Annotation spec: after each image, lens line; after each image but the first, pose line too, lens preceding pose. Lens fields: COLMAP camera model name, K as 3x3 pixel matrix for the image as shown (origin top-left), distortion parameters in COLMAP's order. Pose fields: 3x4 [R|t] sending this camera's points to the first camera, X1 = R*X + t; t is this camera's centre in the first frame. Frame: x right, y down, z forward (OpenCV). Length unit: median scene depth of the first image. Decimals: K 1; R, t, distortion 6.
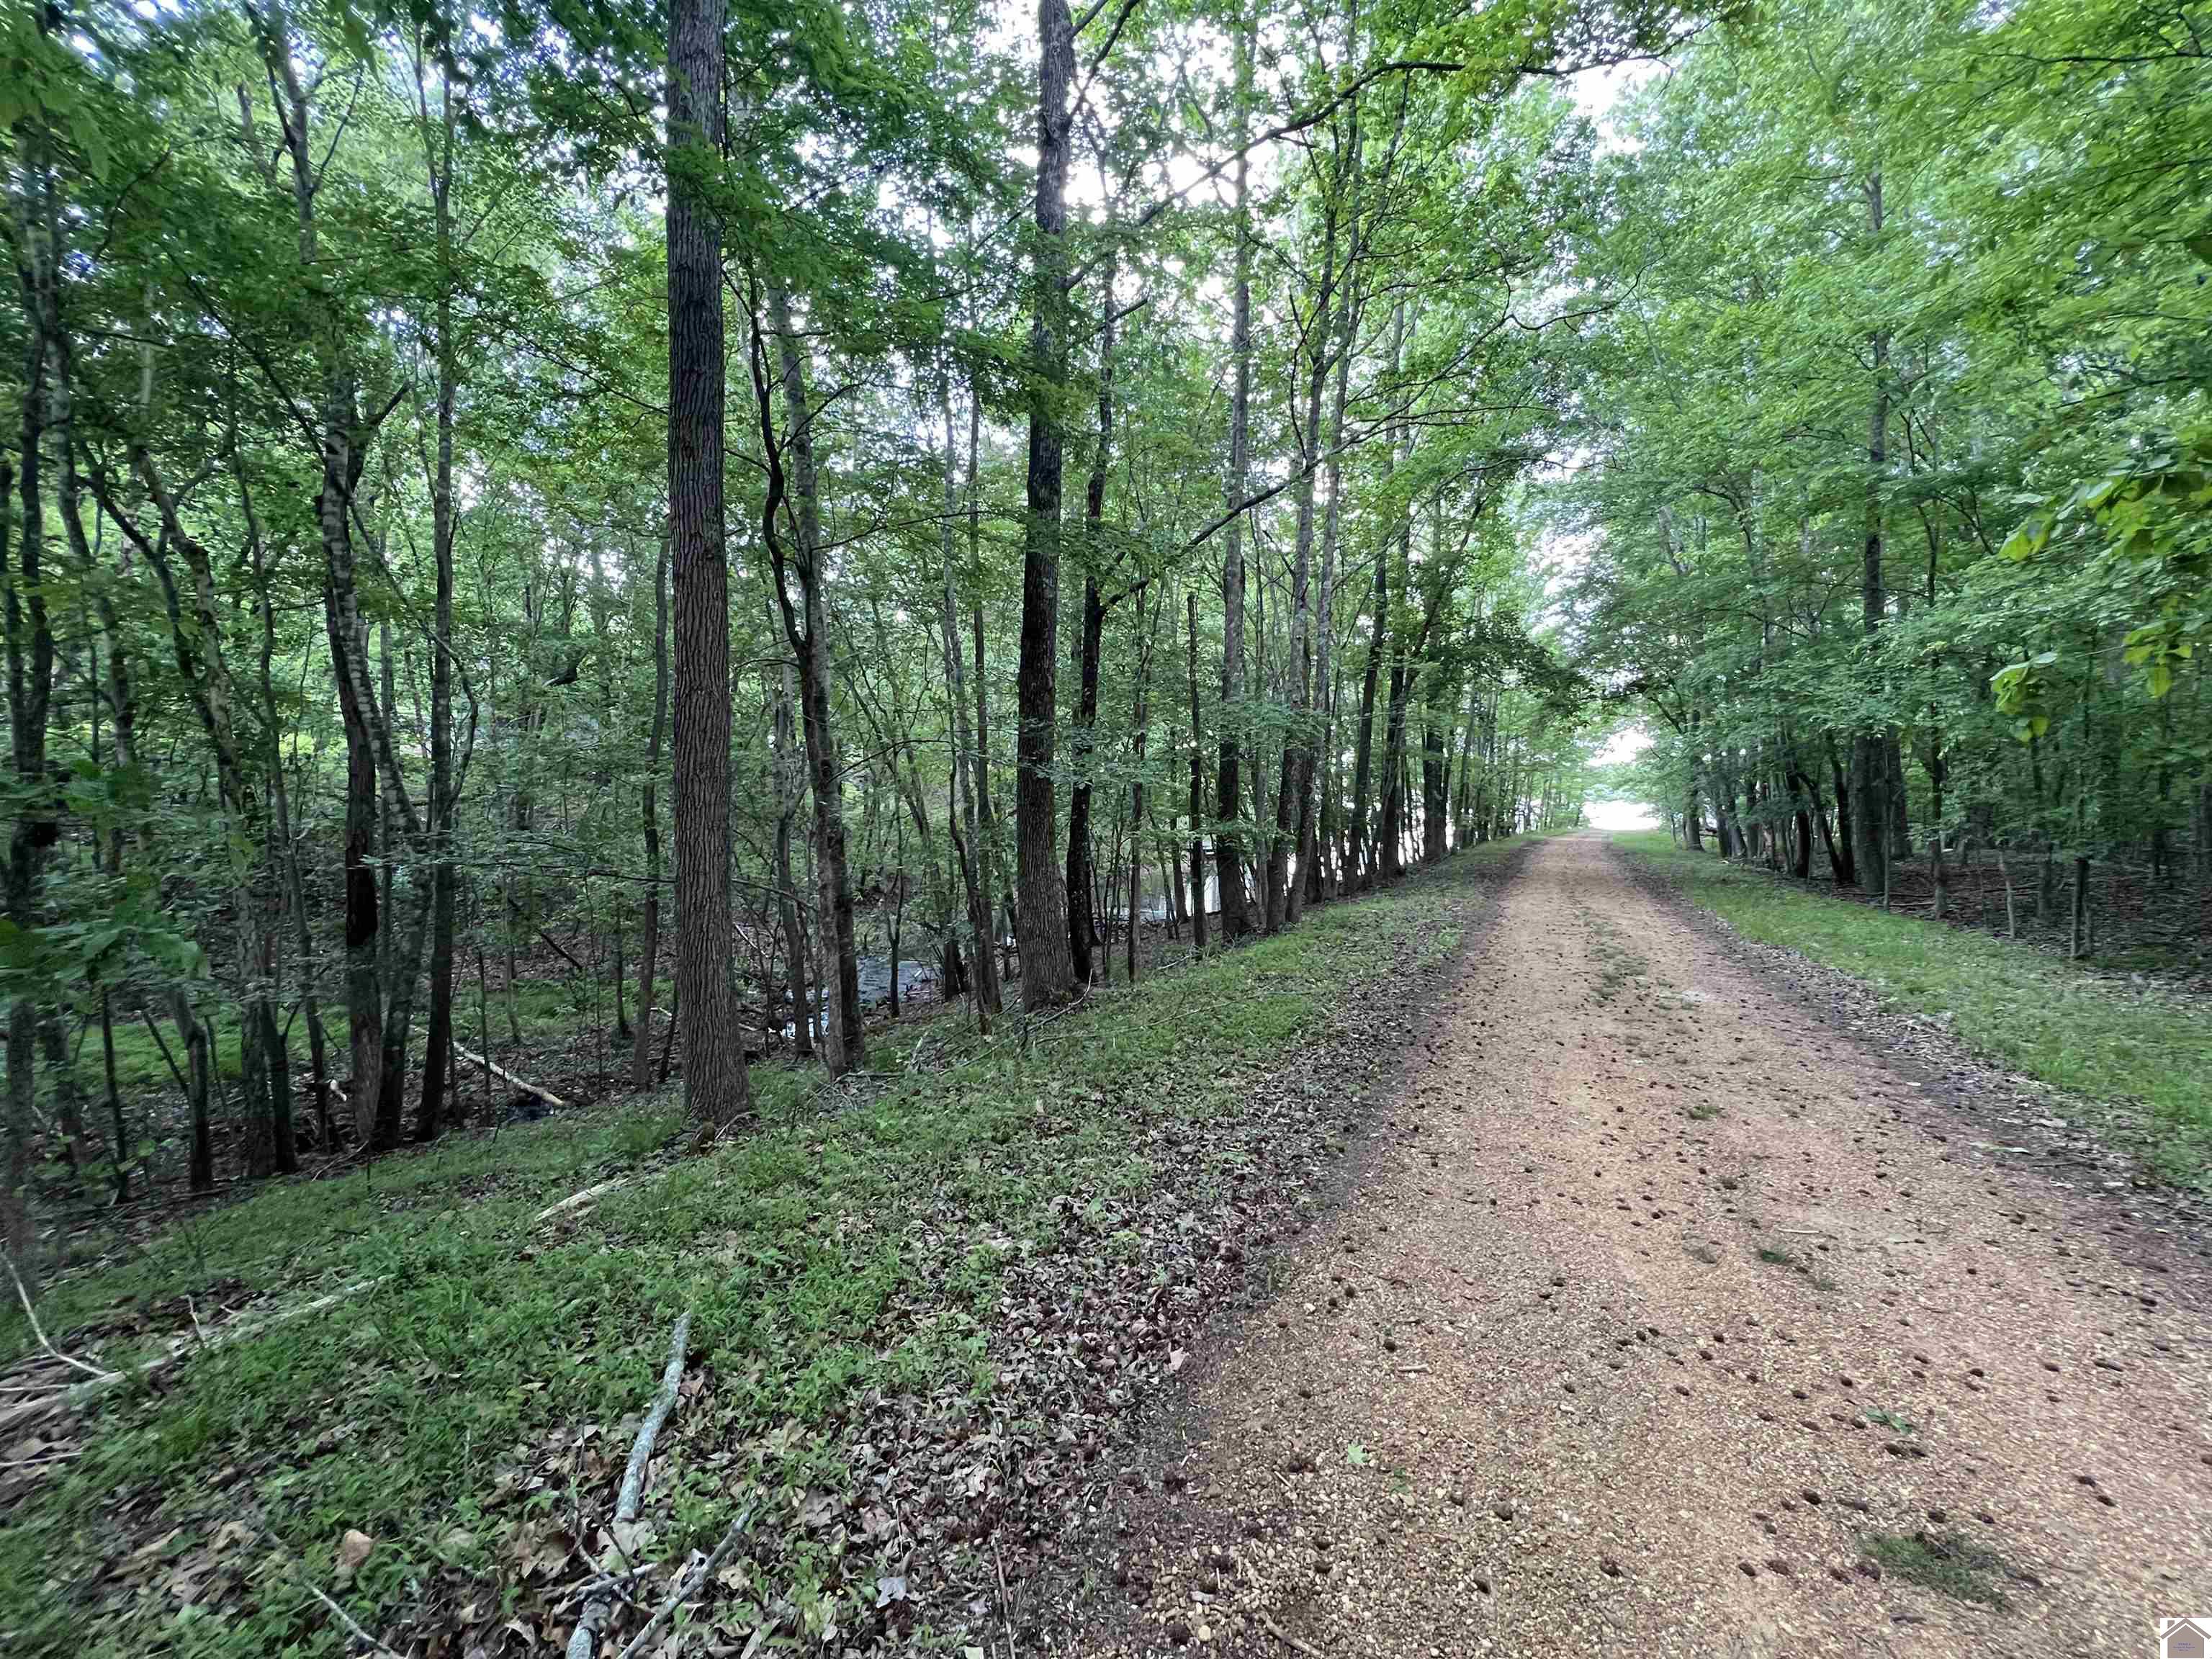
lens RADIAL K [[882.5, 0, 1098.9], [0, 882.5, 826.1], [0, 0, 1]] dist [-0.000194, 0.000014]
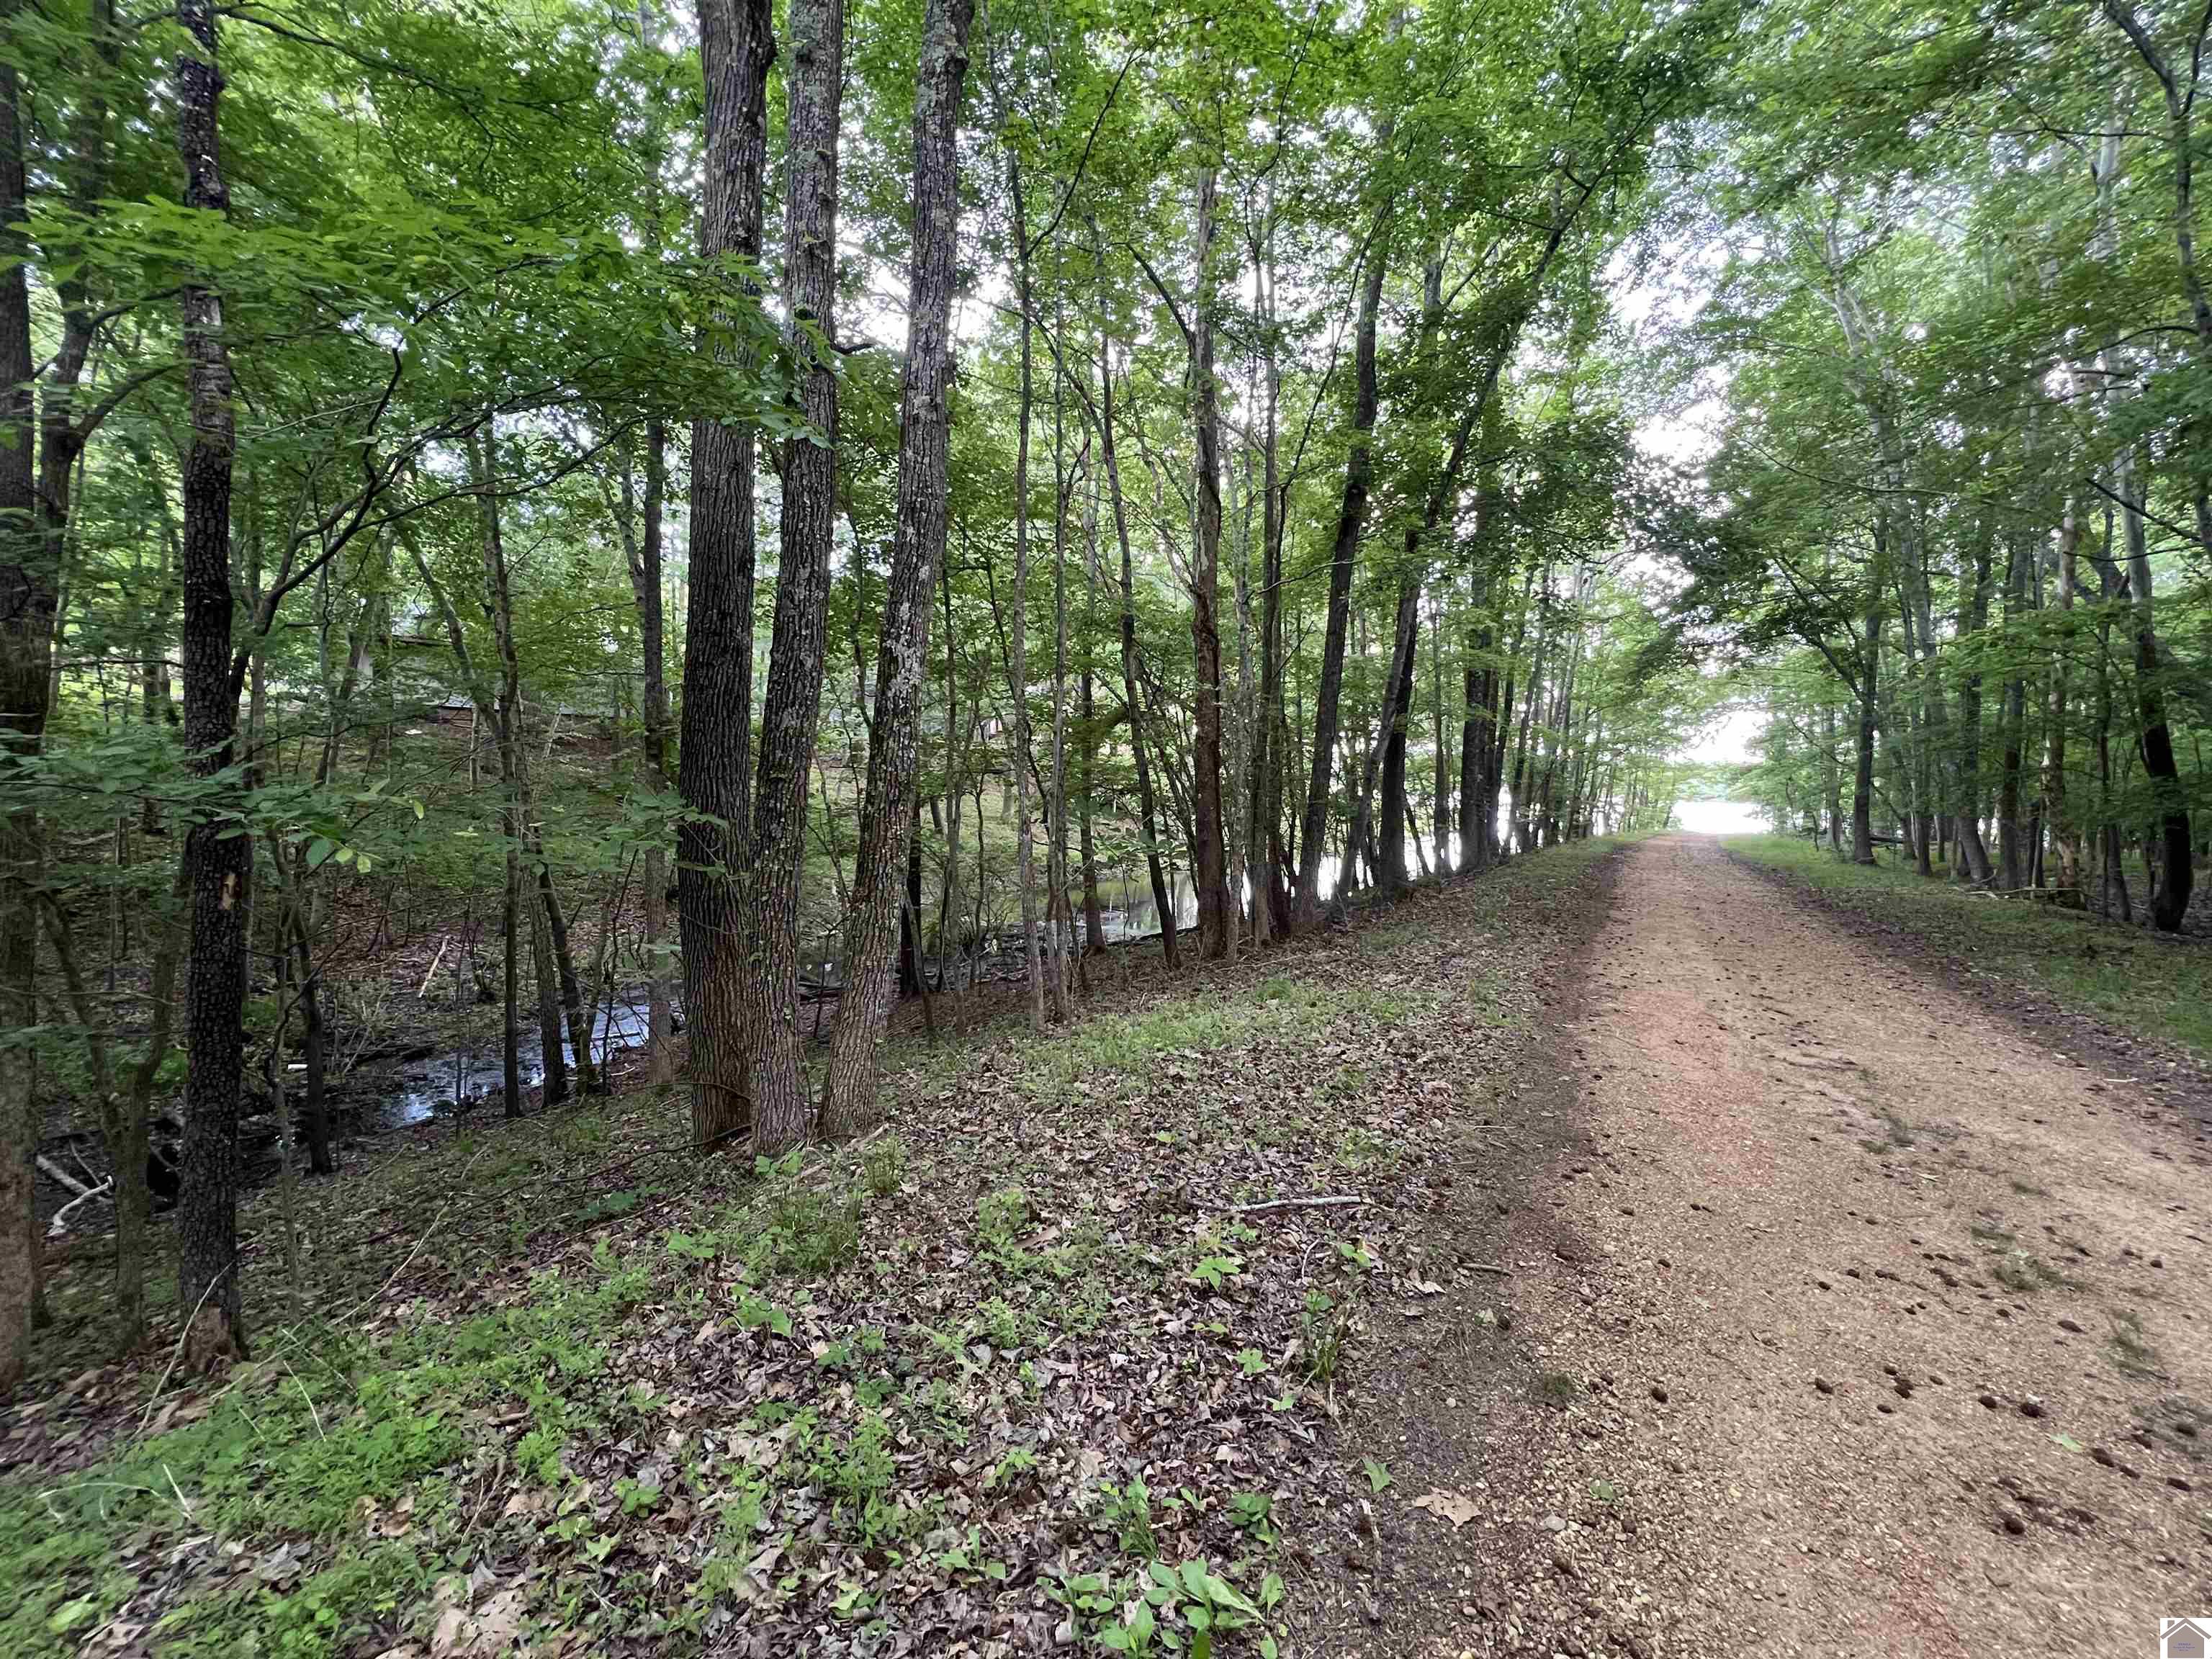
lens RADIAL K [[882.5, 0, 1098.9], [0, 882.5, 826.1], [0, 0, 1]] dist [-0.000194, 0.000014]
pose [[0.997697, 0.020826, -0.064546, 0.107013], [-0.020265, 0.999751, 0.009326, 0.002685], [0.064724, -0.007996, 0.997871, 0.242439]]
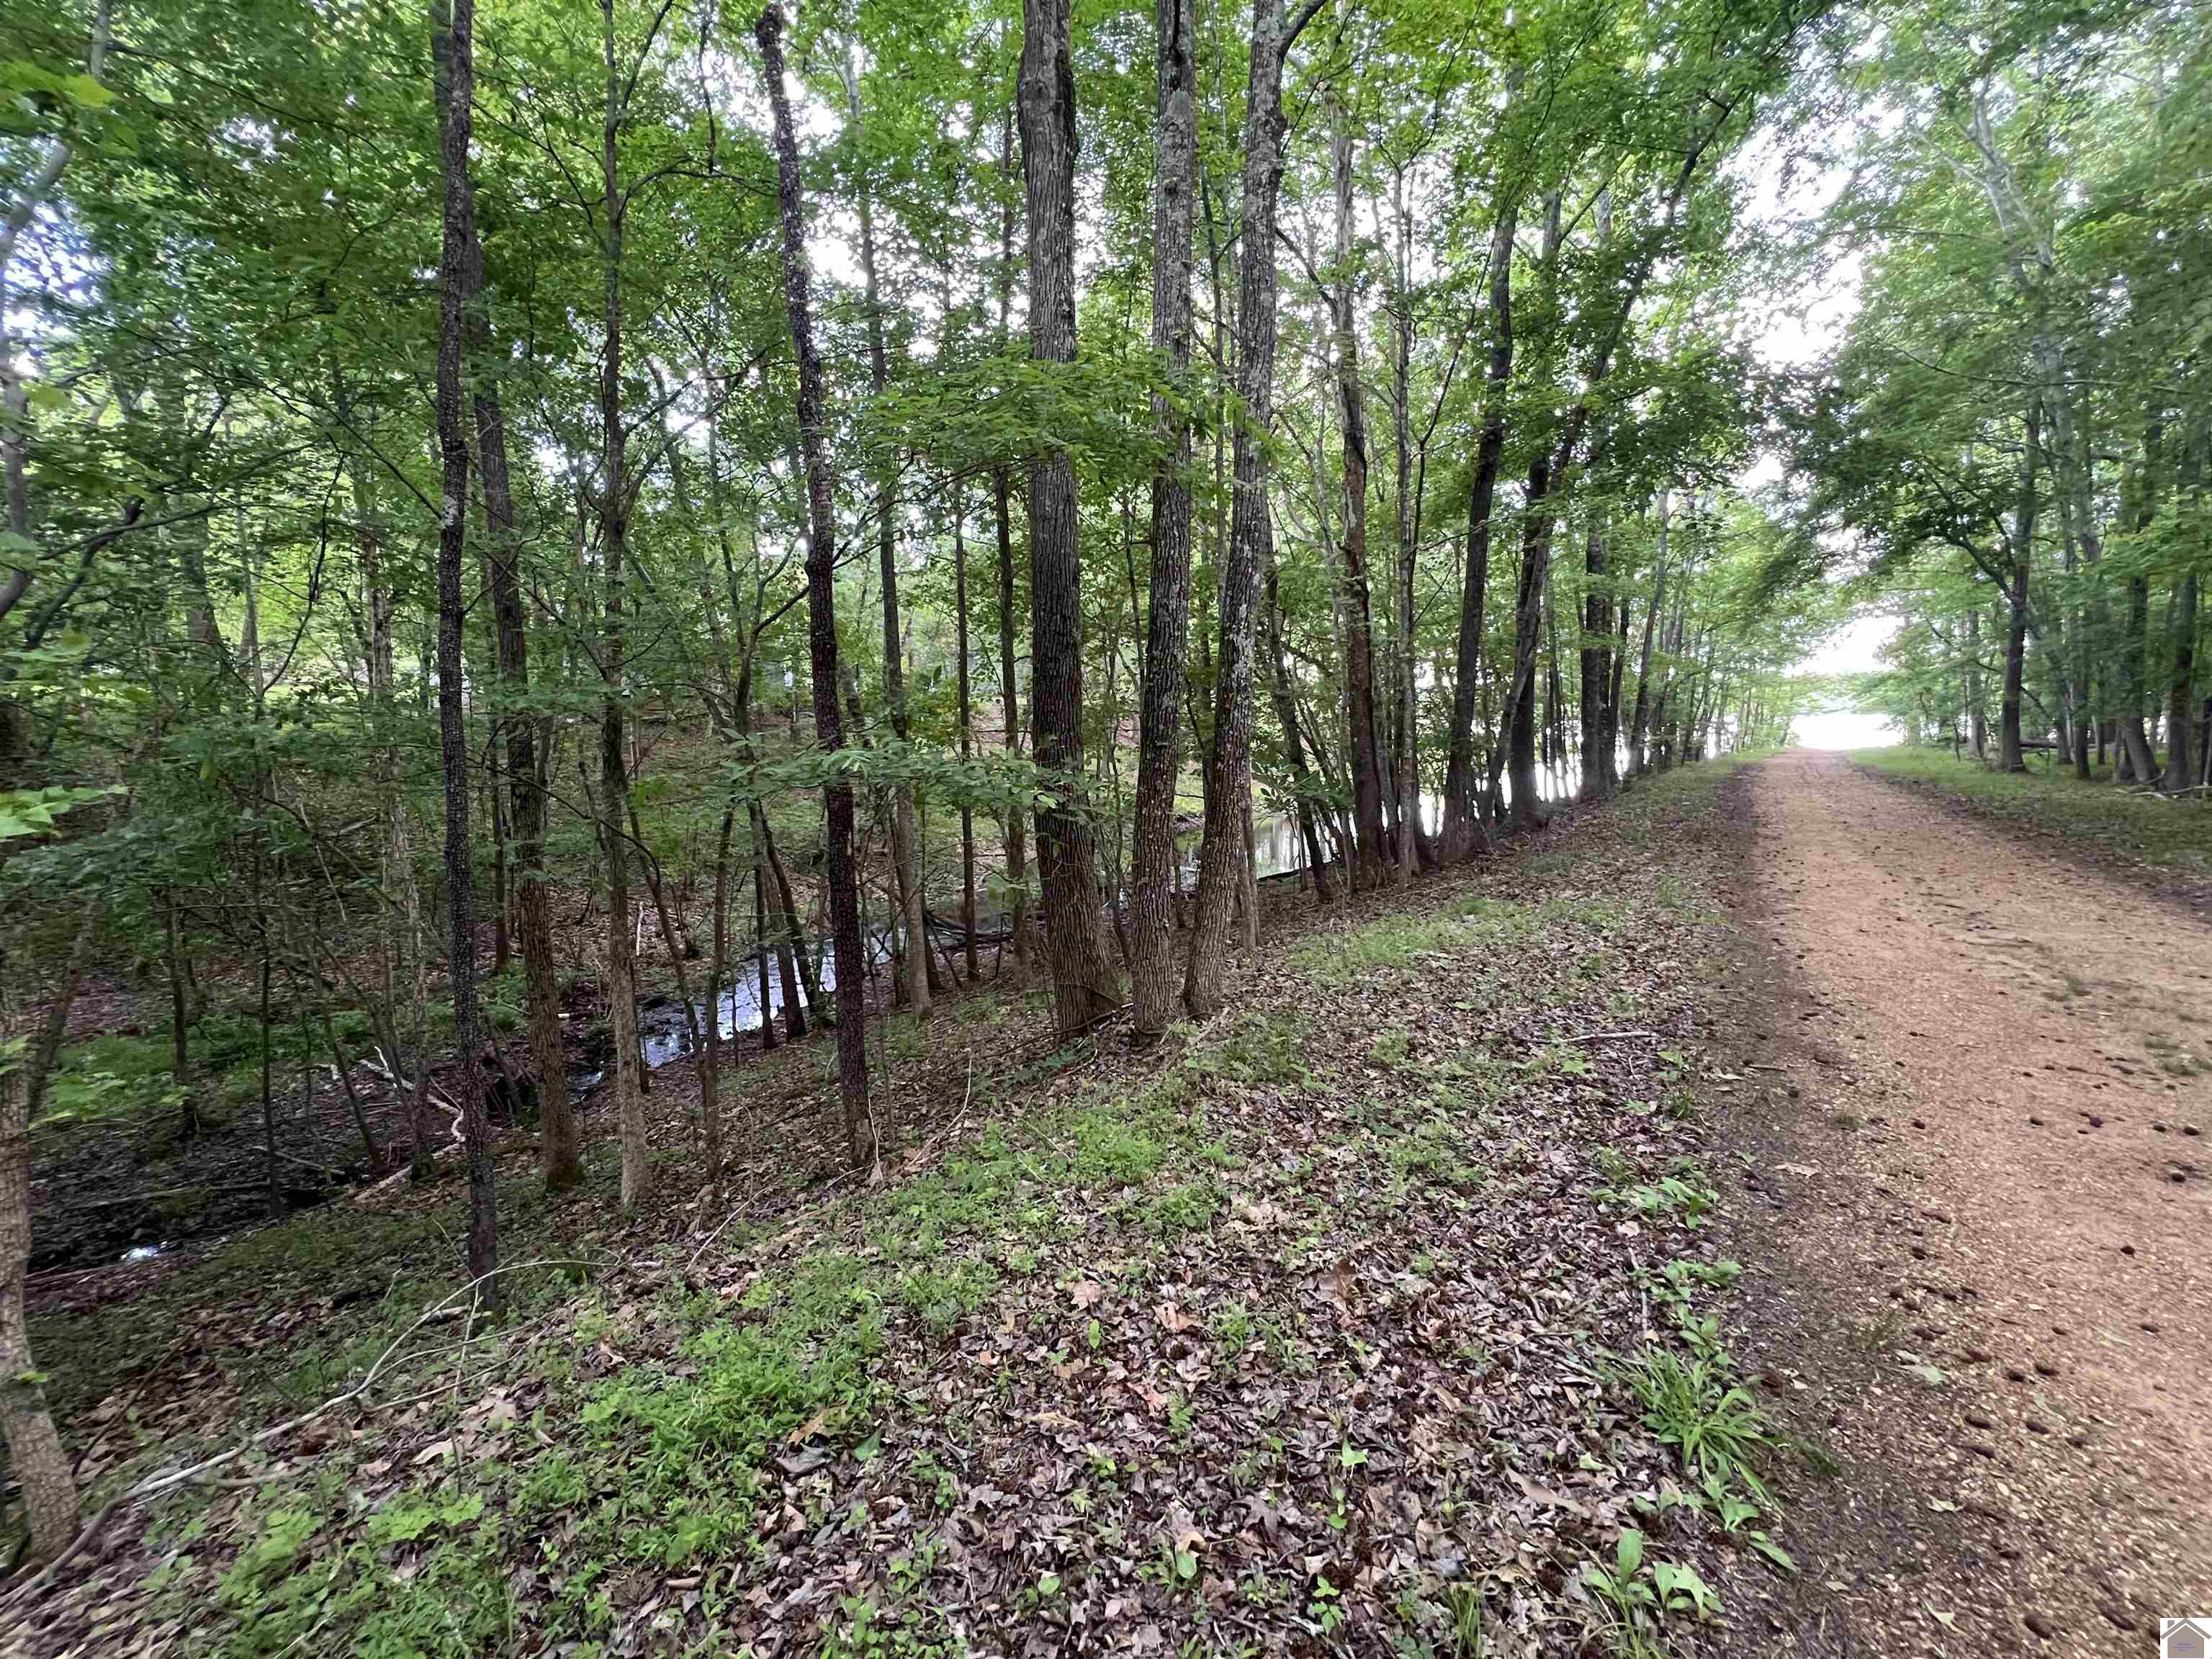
lens RADIAL K [[880.7, 0, 1097.7], [0, 880.7, 829.3], [0, 0, 1]] dist [0.002003, -0.000799]
pose [[0.988528, -0.022496, -0.149354, 0.077644], [0.032909, 0.997168, 0.067620, 0.002216], [0.147410, -0.071759, 0.986469, 0.210314]]
